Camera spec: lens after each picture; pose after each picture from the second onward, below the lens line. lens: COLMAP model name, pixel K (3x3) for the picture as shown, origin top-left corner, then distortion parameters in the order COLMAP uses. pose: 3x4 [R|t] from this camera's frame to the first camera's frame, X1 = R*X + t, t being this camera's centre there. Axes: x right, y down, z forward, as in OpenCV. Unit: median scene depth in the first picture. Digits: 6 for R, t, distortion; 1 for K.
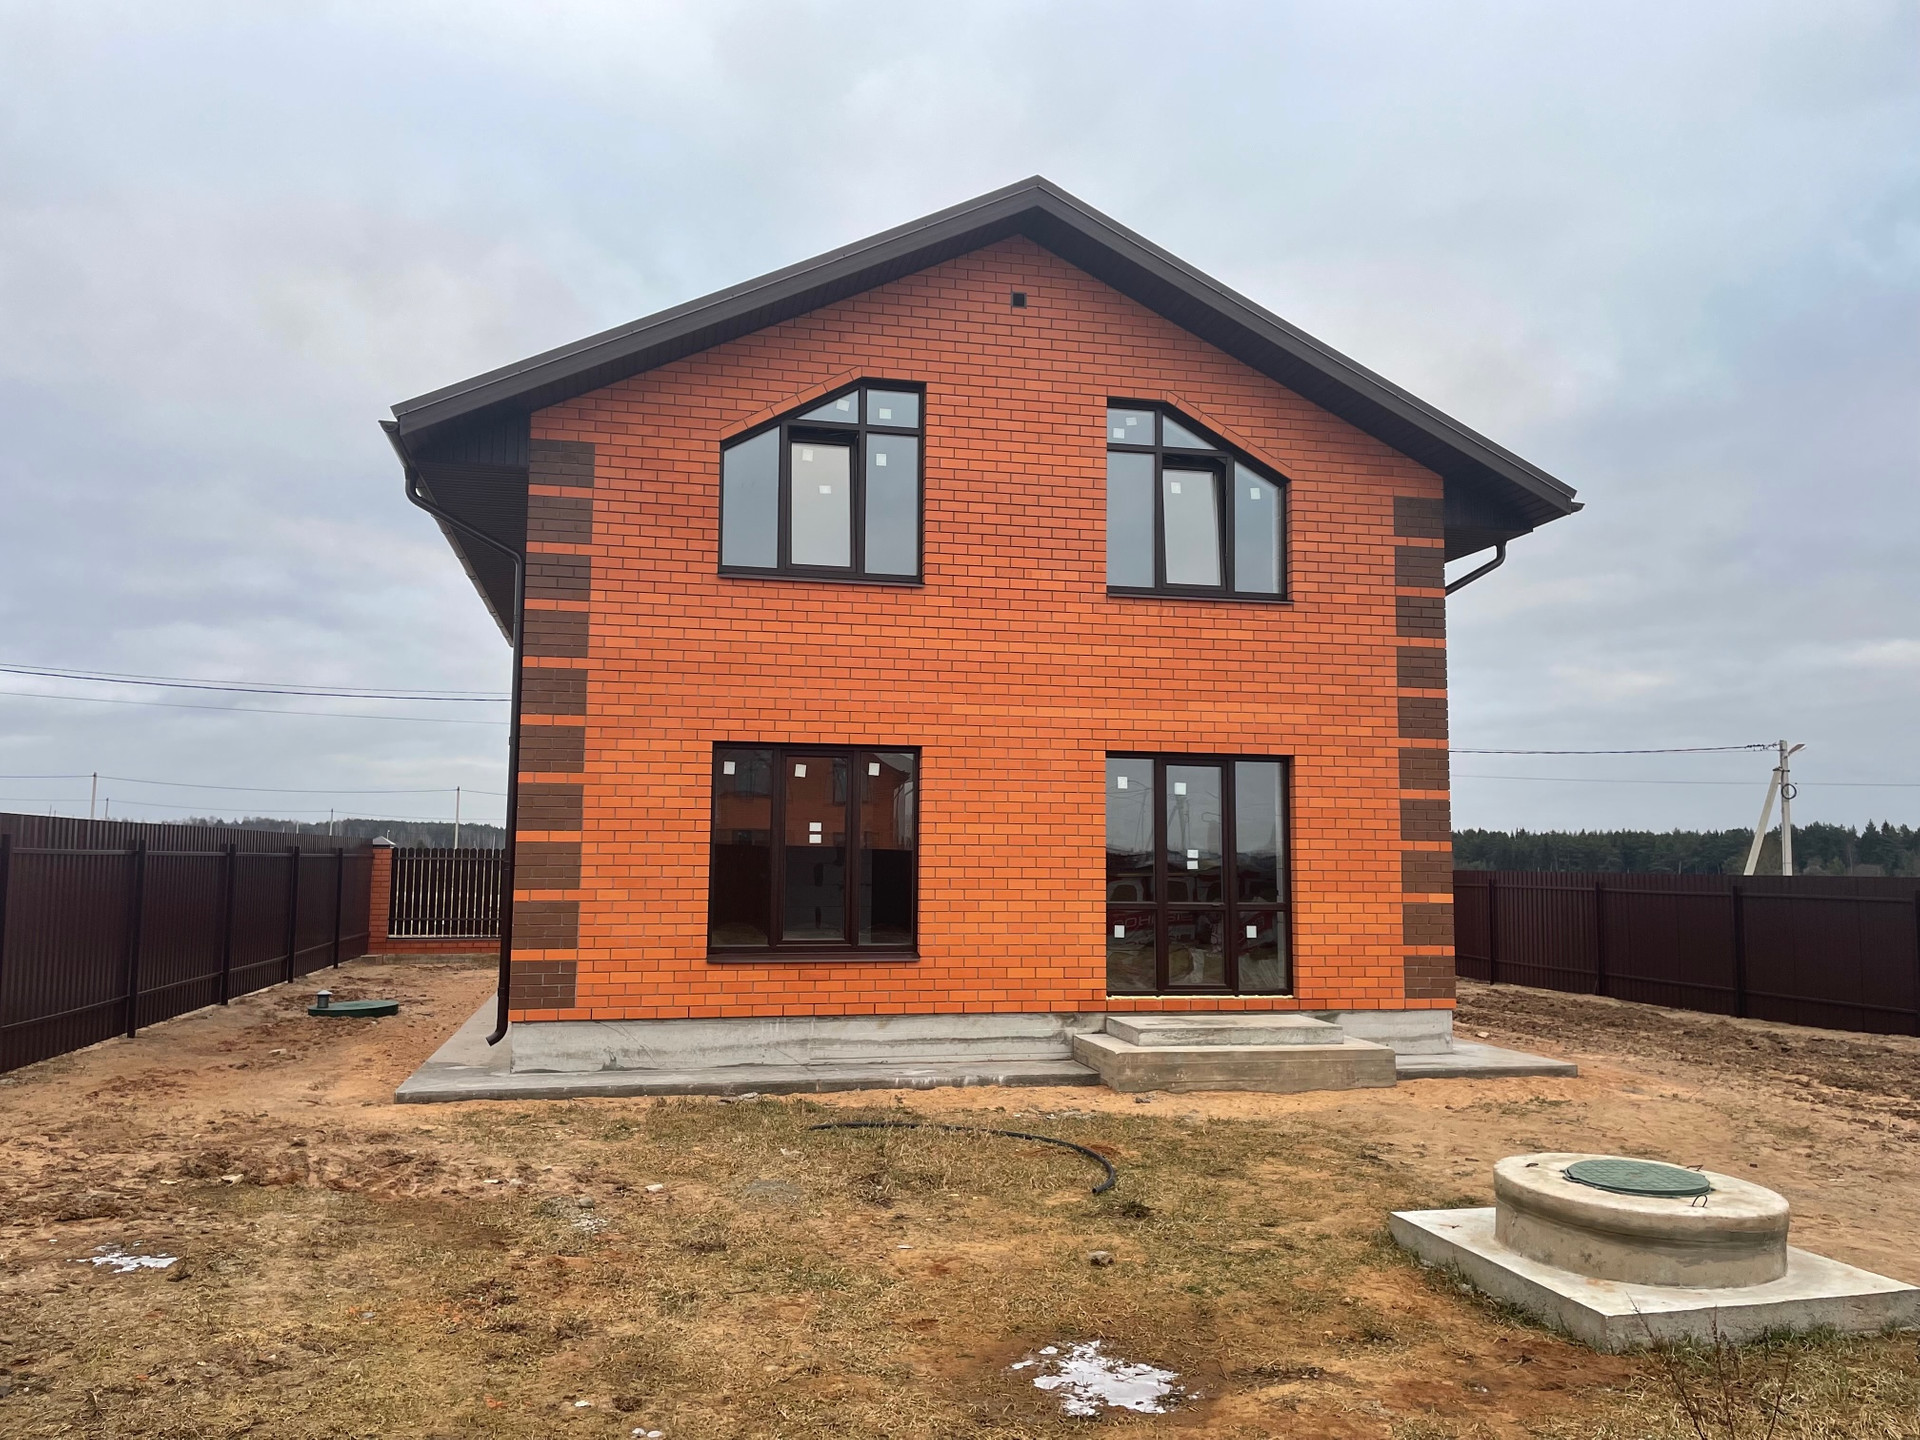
lens RADIAL K [[1424.6, 0, 960.0], [0, 1424.6, 720.0], [0, 0, 1]] dist [0.165379, -0.418964]
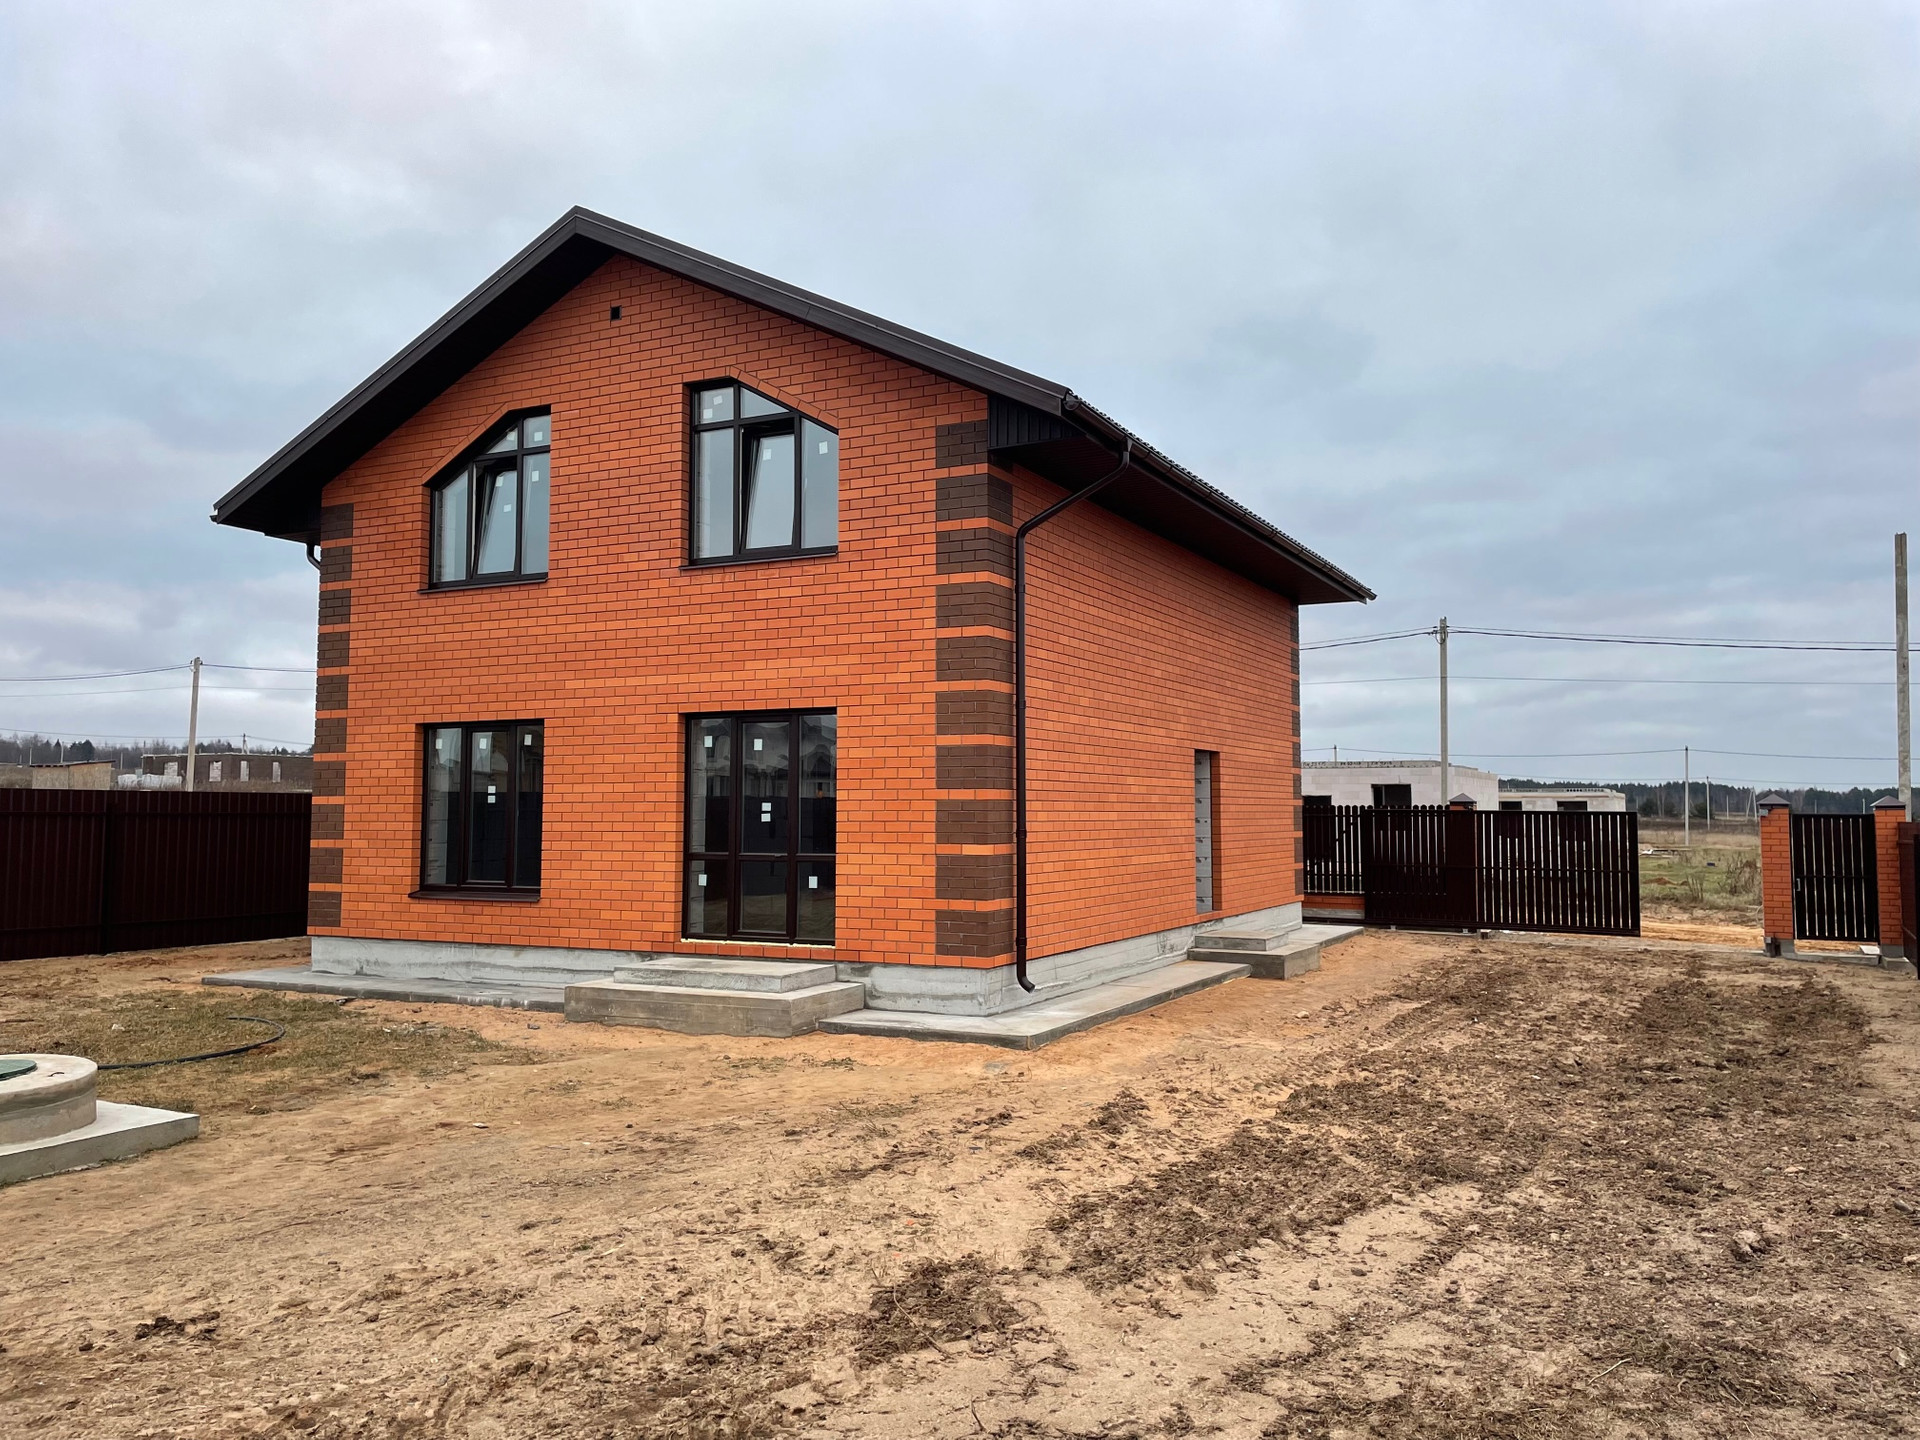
lens RADIAL K [[1458.6, 0, 963.0], [0, 1458.6, 693.9], [0, 0, 1]] dist [0.114068, -0.141378]
pose [[0.772111, -0.058041, -0.632832, 0.956283], [0.070964, 0.997467, -0.004903, 0.027222], [0.631513, -0.041123, 0.774274, 0.272886]]
